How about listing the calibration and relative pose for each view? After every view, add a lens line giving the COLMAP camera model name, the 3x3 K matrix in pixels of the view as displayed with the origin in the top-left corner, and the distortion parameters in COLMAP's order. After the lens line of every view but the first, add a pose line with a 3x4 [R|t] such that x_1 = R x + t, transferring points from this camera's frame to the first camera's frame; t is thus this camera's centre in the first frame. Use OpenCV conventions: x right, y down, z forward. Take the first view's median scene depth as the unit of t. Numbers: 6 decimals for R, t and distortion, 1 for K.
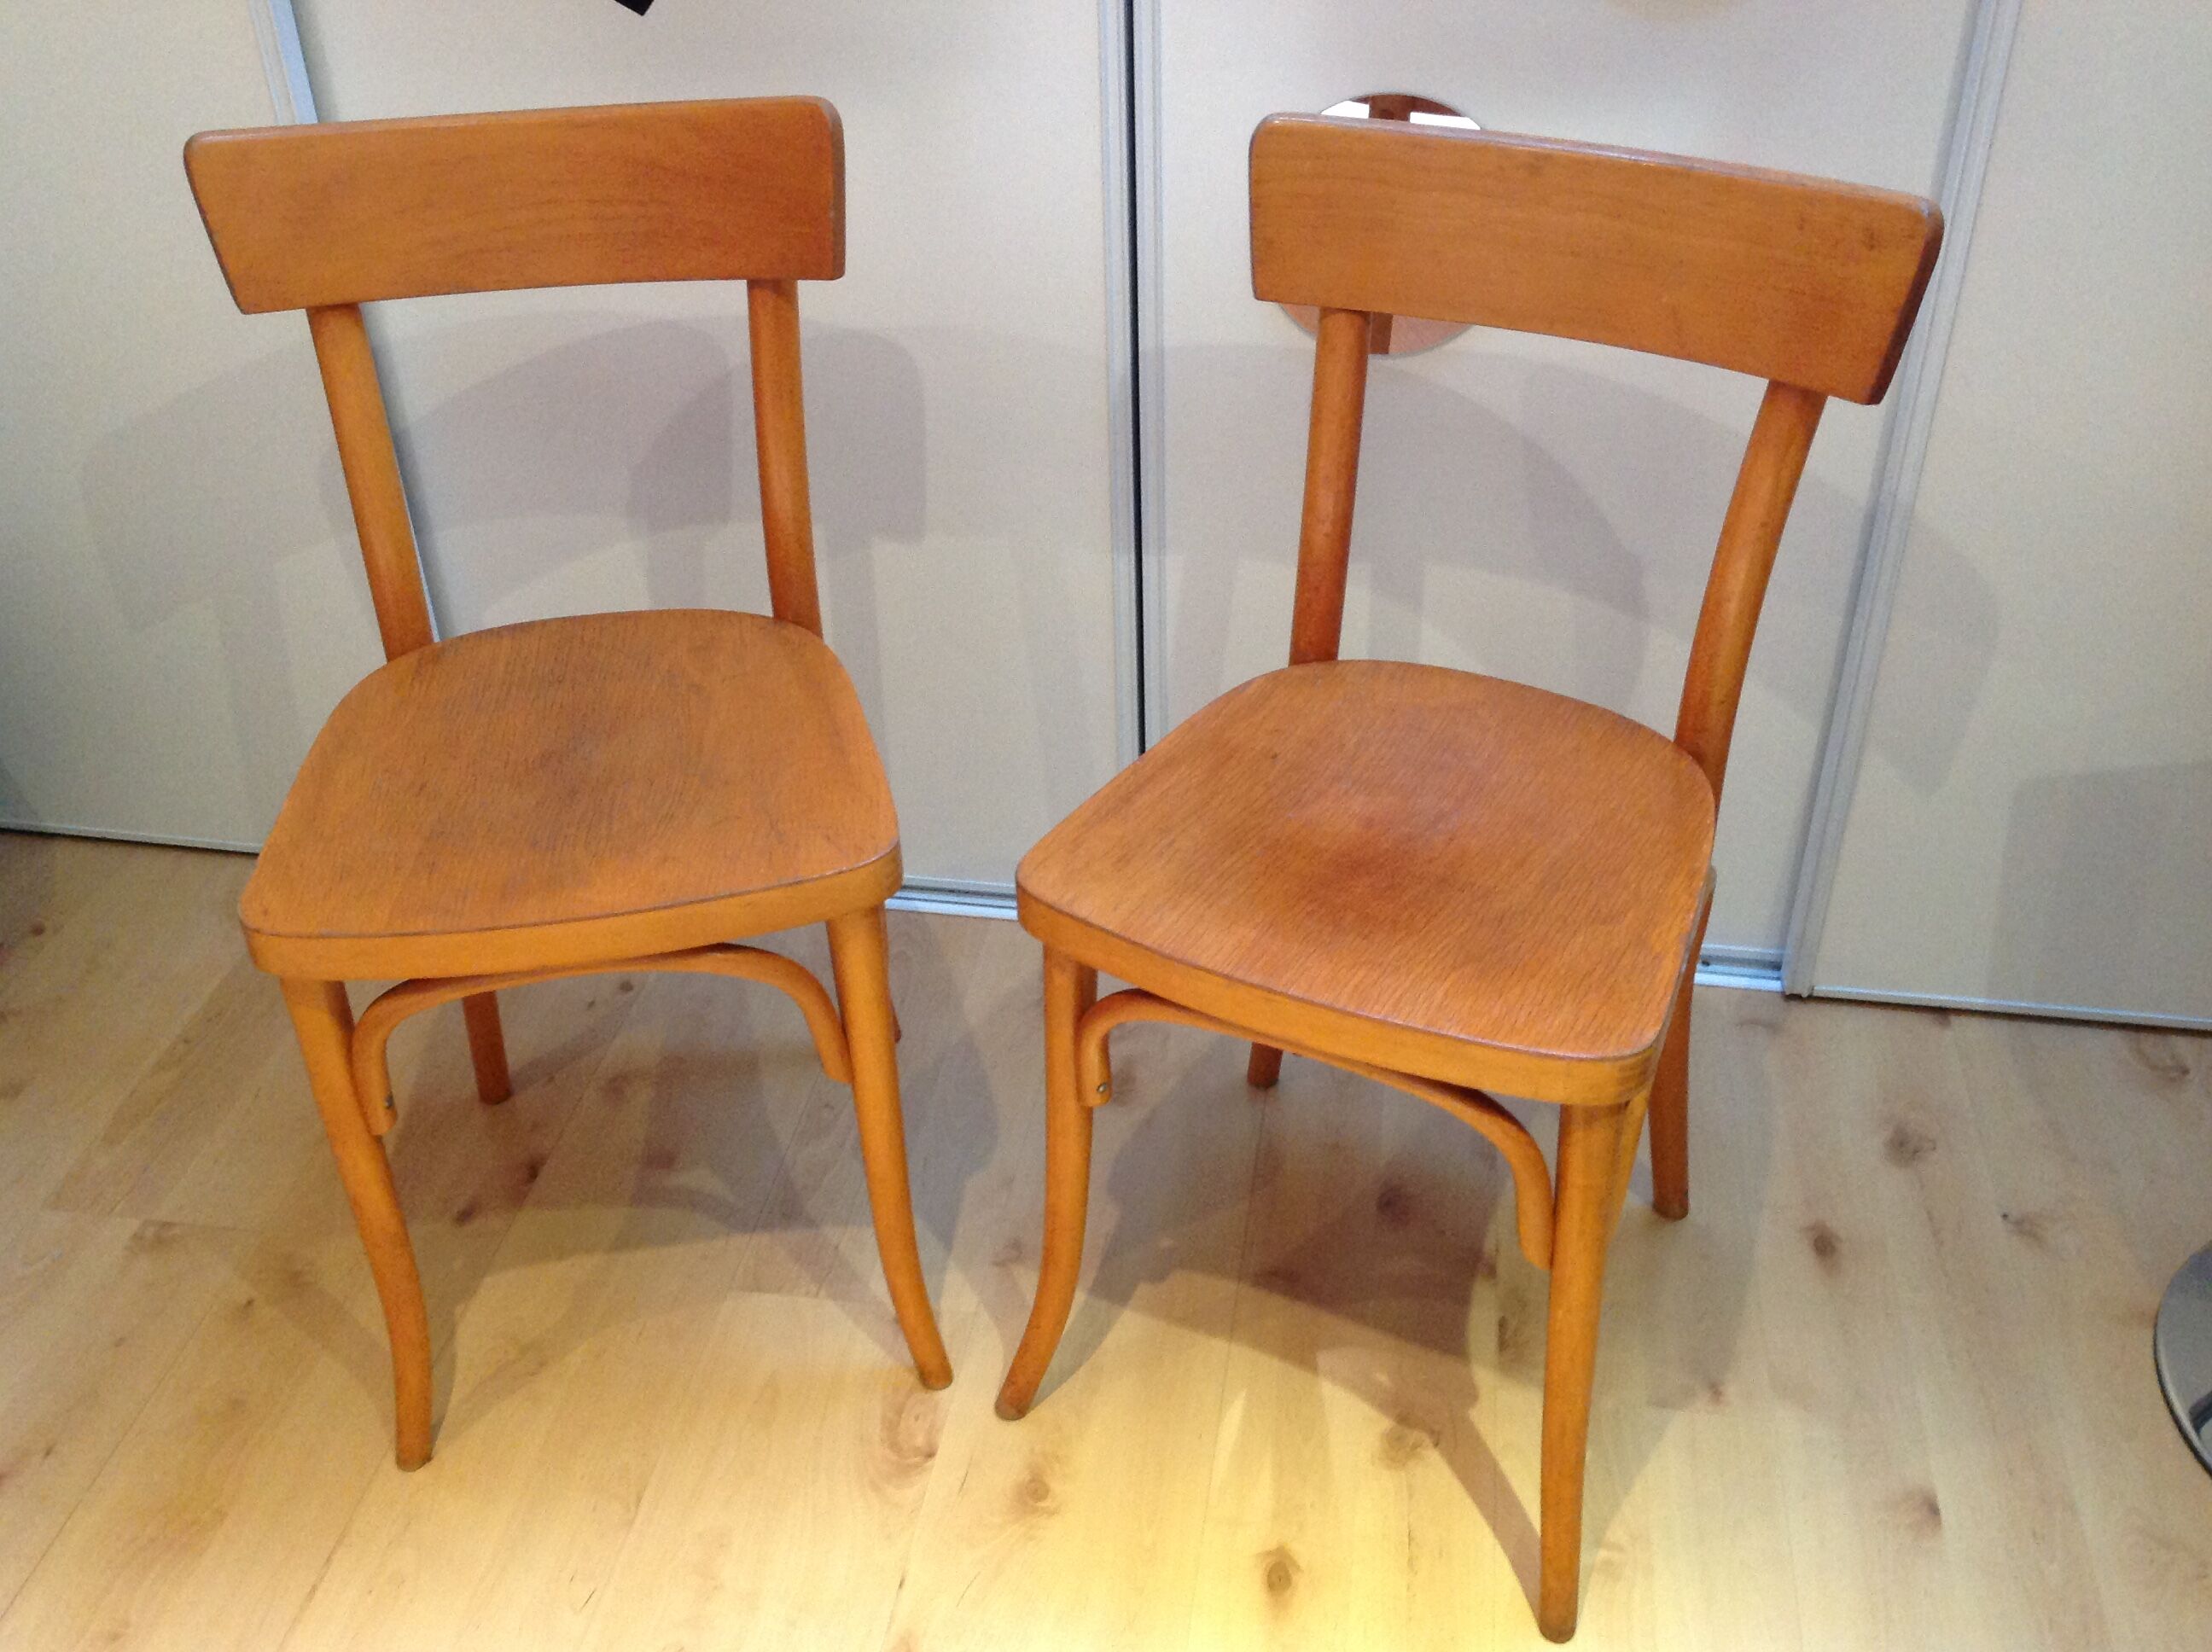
lens RADIAL K [[2100.8, 0, 1107.6], [0, 2100.8, 834.2], [0, 0, 1]] dist [0.119480, -0.264933]
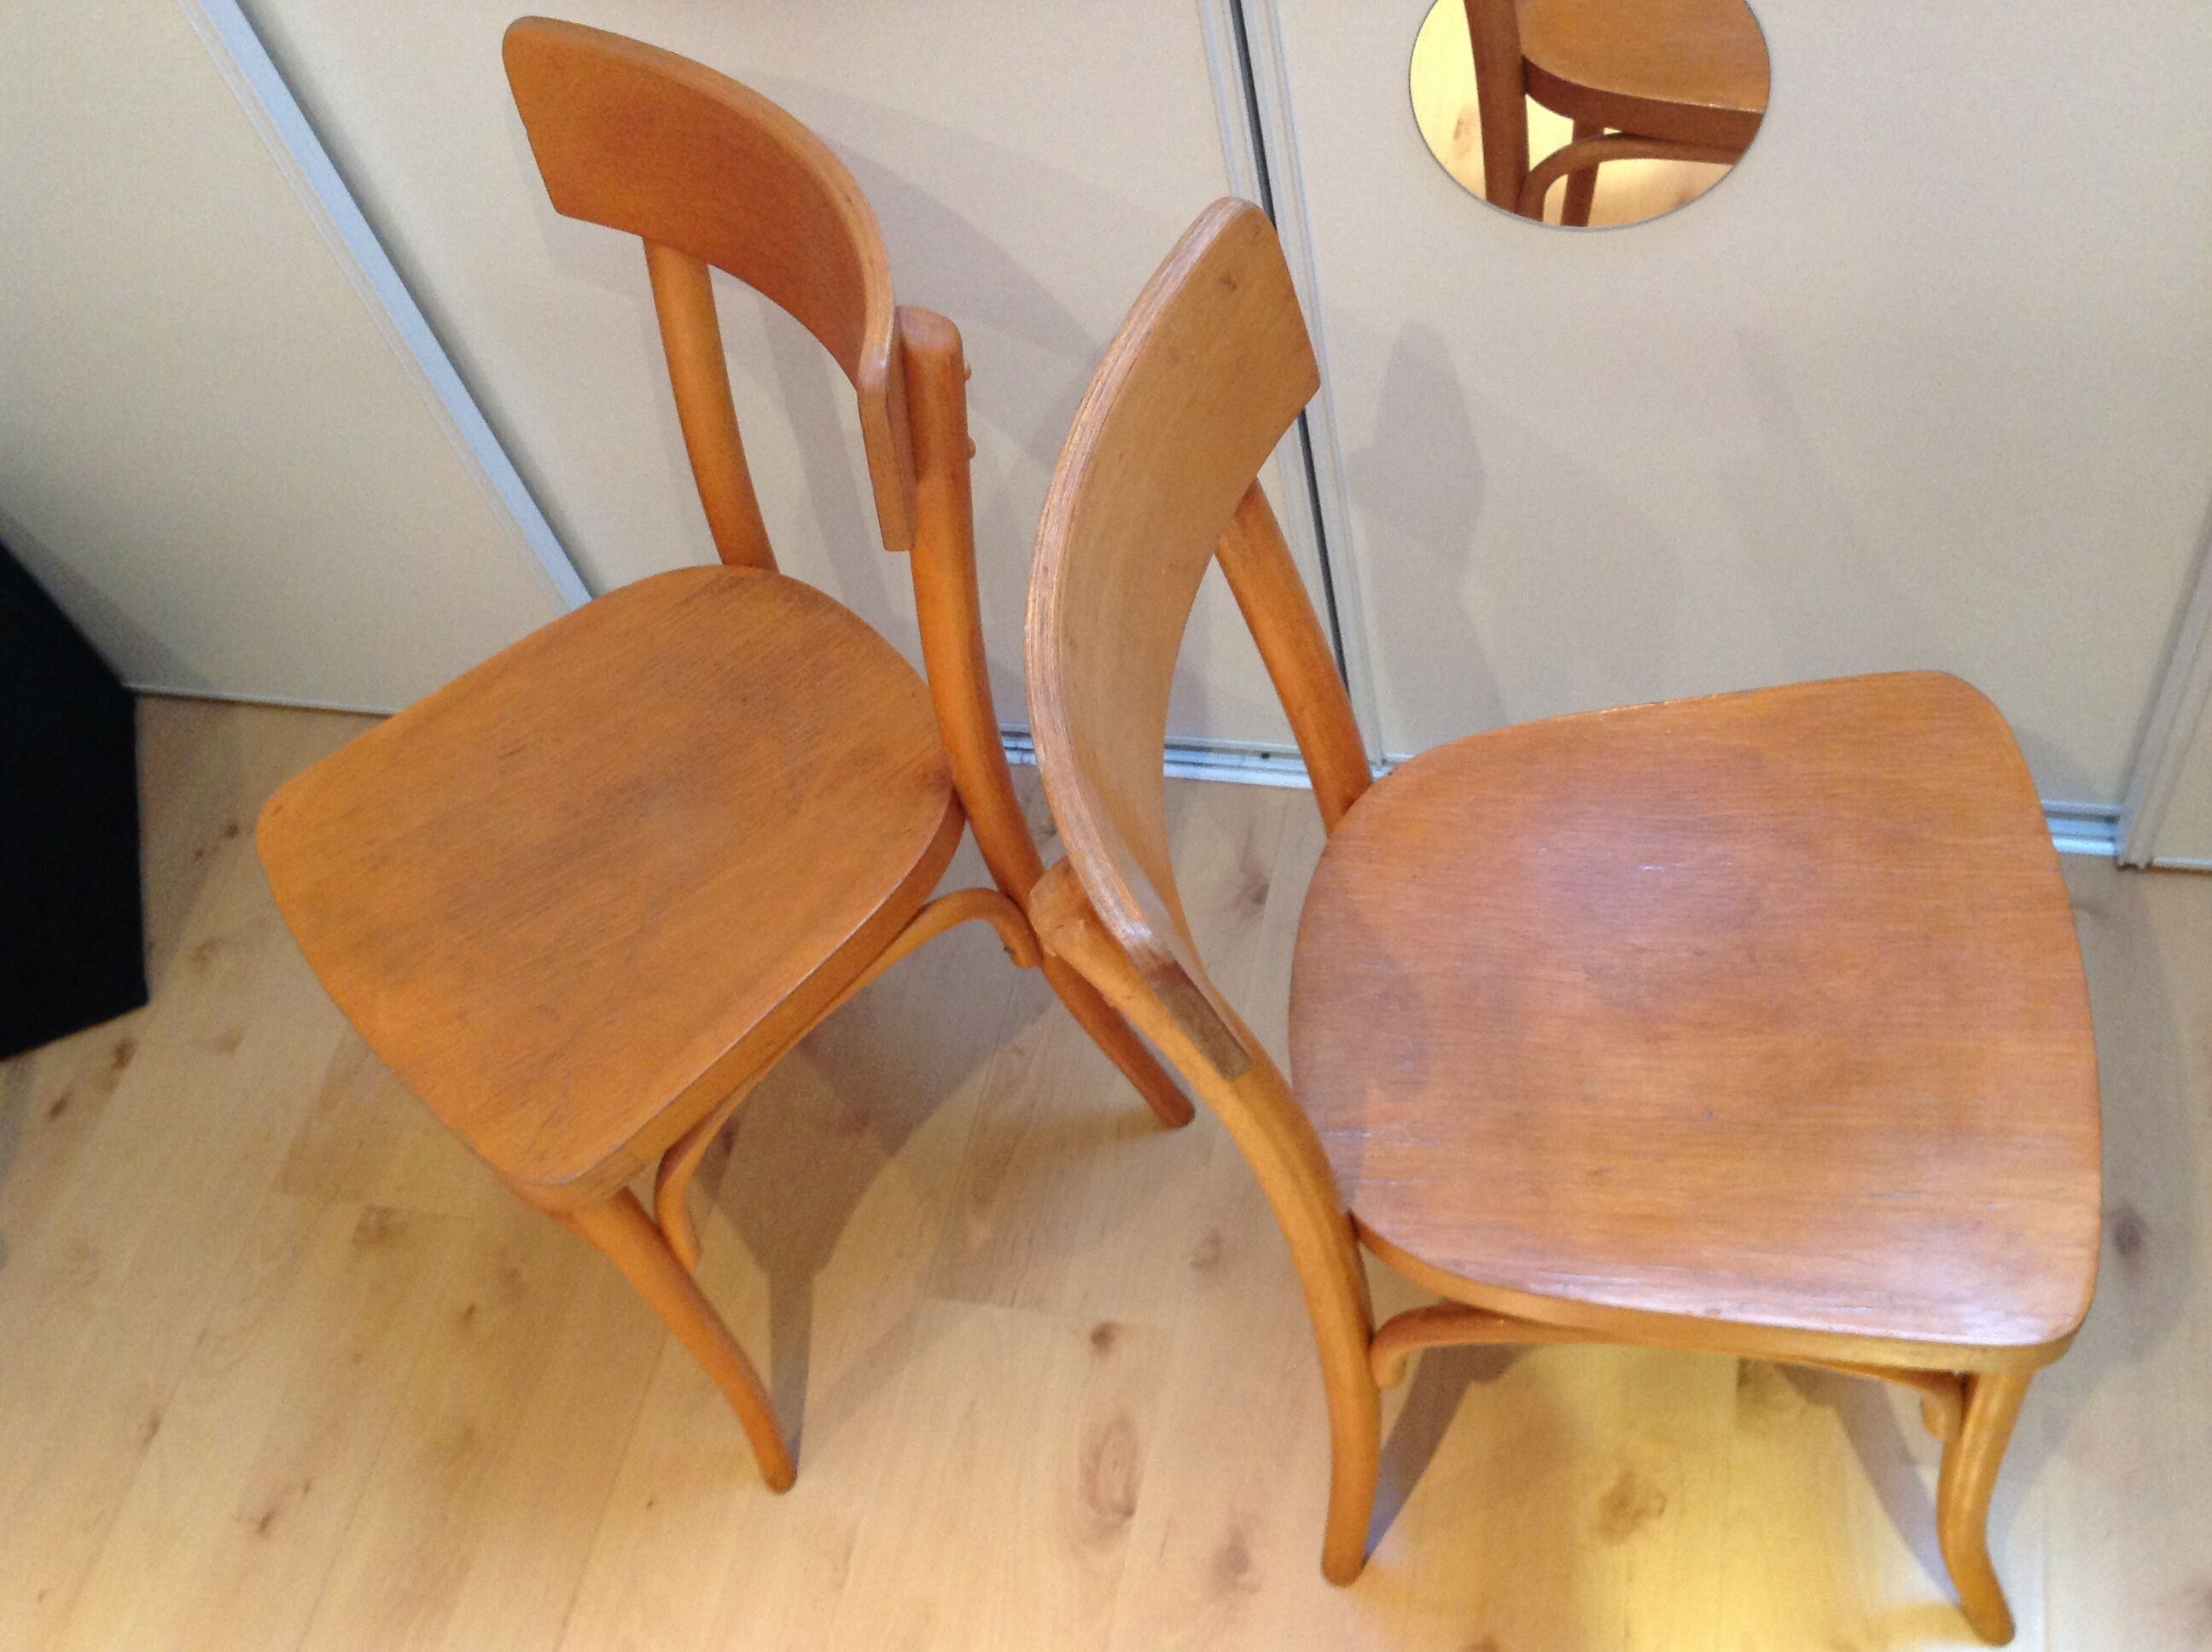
lens RADIAL K [[2100.8, 0, 1107.6], [0, 2100.8, 834.2], [0, 0, 1]] dist [0.119480, -0.264933]
pose [[0.983672, -0.043077, -0.174737, 0.083206], [0.101966, 0.933456, 0.343894, -0.307972], [0.148296, -0.356096, 0.922607, 0.186241]]
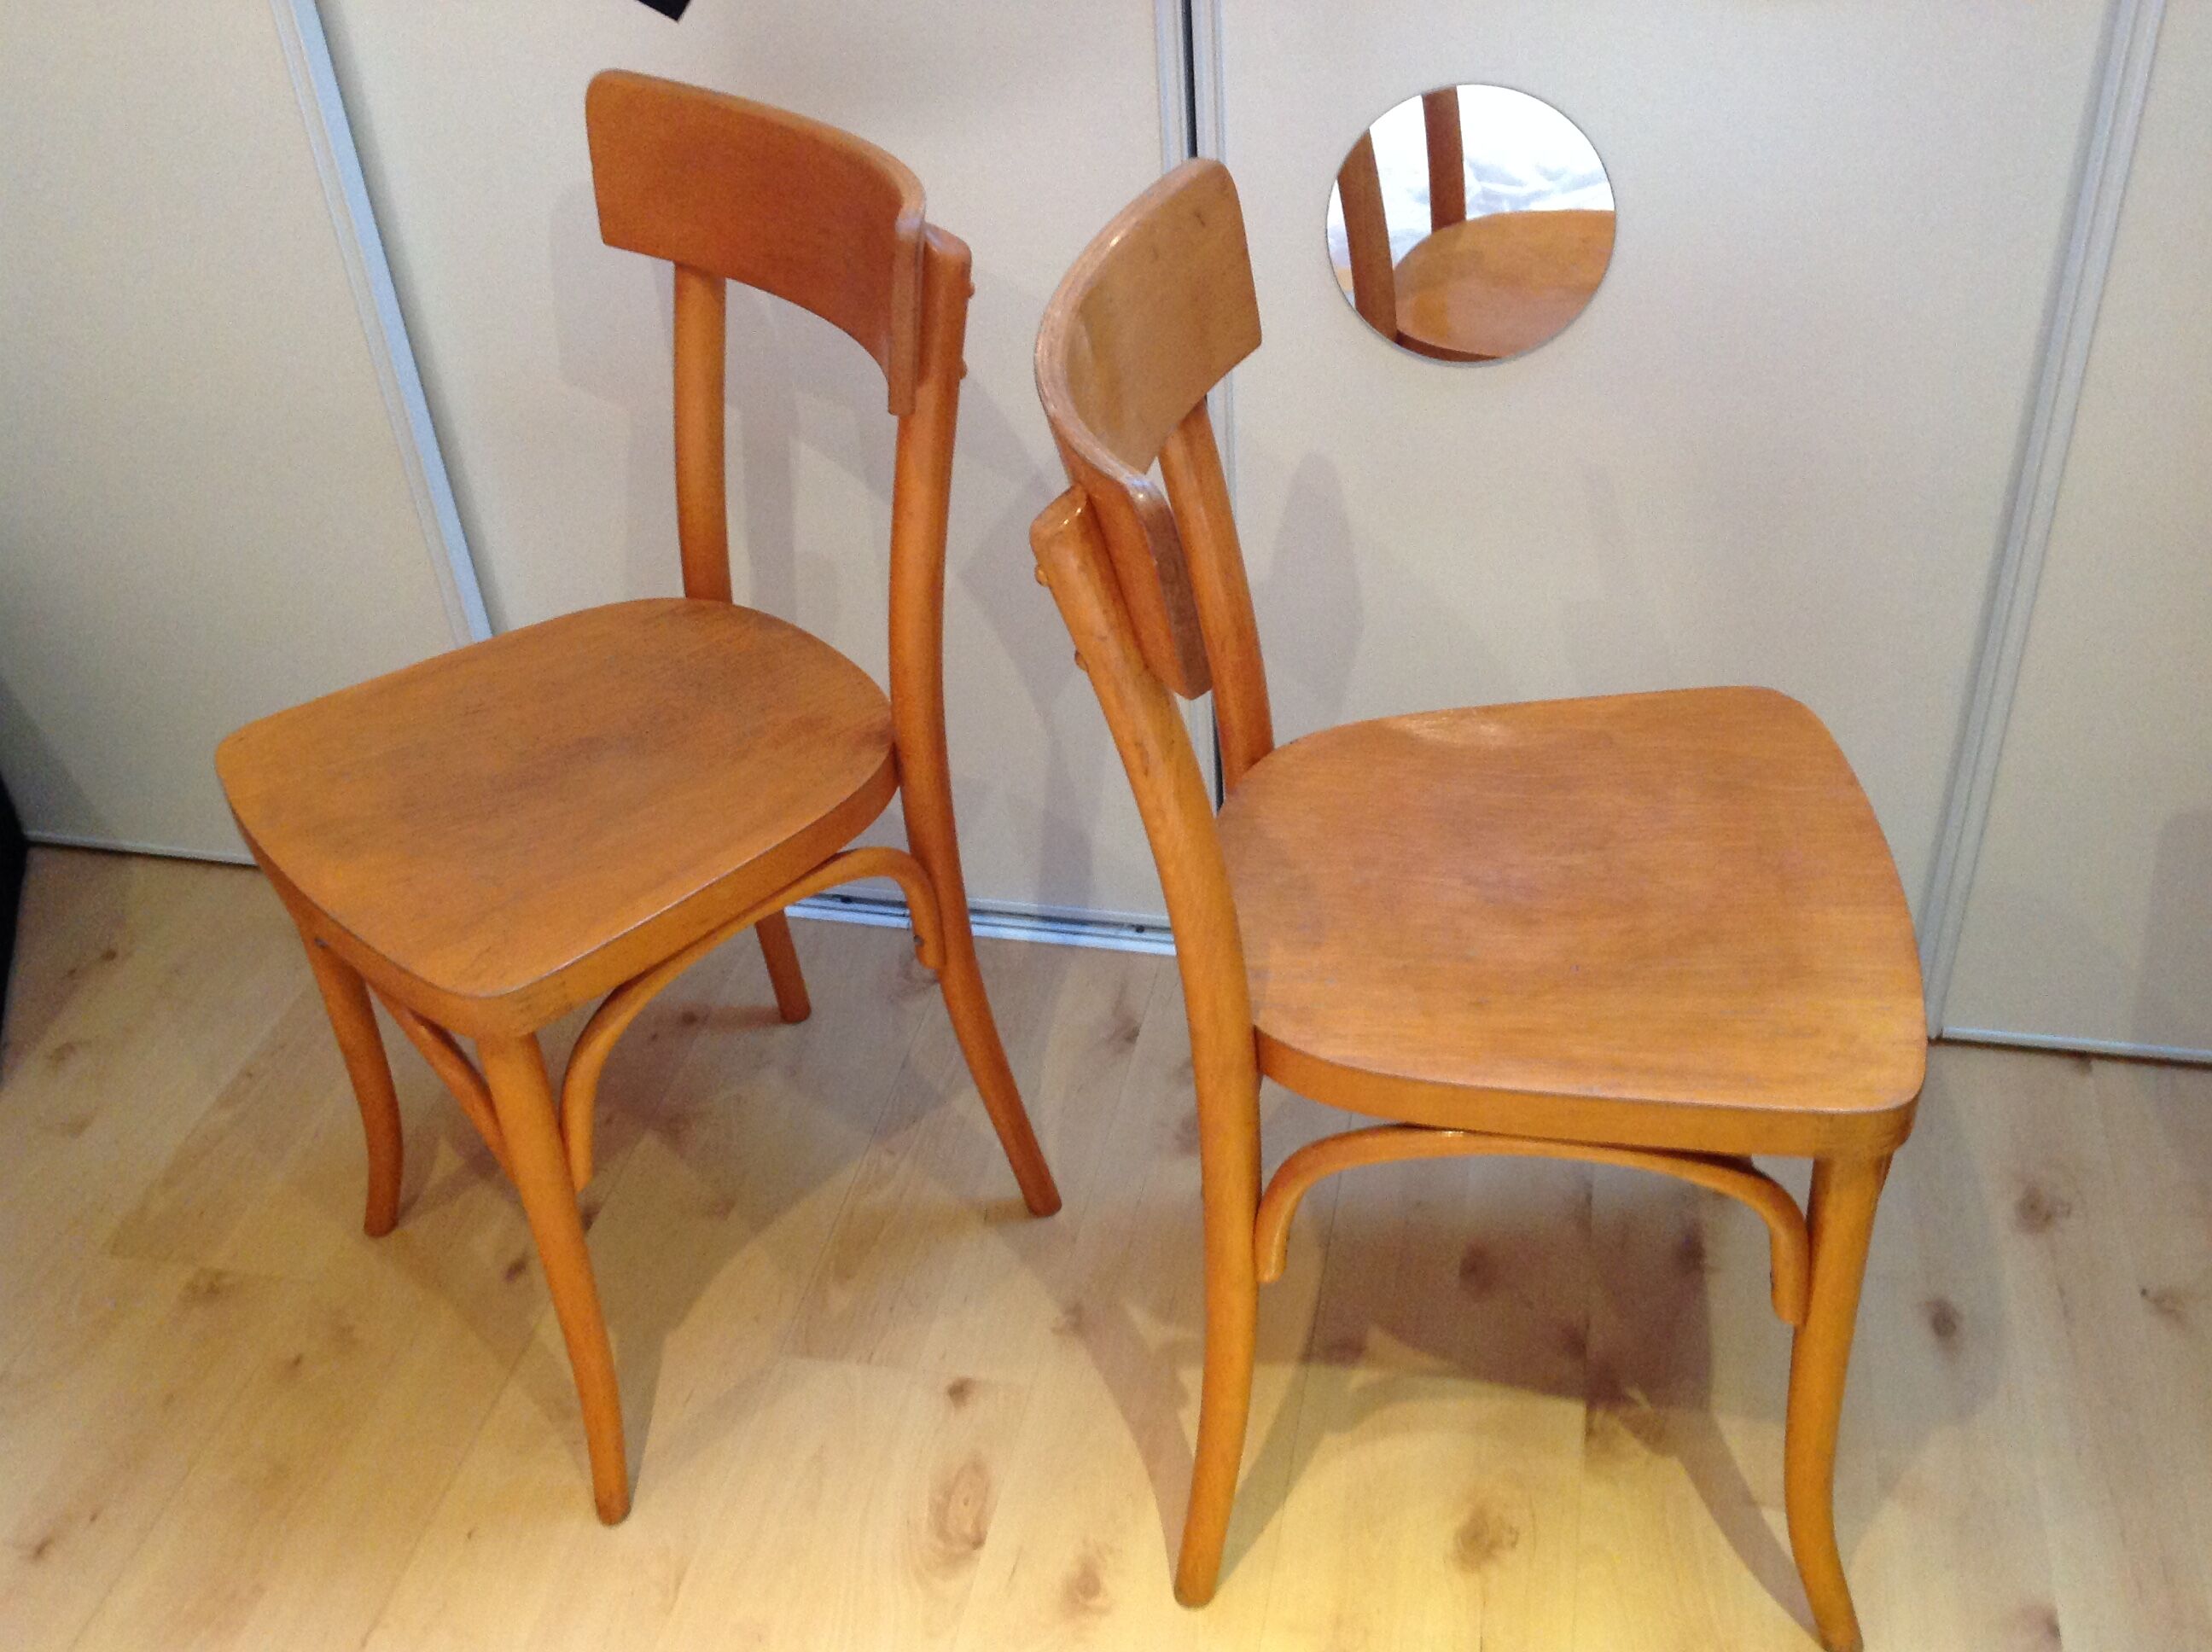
lens RADIAL K [[2100.8, 0, 1107.6], [0, 2100.8, 834.2], [0, 0, 1]] dist [0.119480, -0.264933]
pose [[0.997550, -0.001880, -0.069936, 0.038118], [0.004477, 0.999305, 0.036996, -0.056418], [0.069818, -0.037218, 0.996865, 0.055933]]
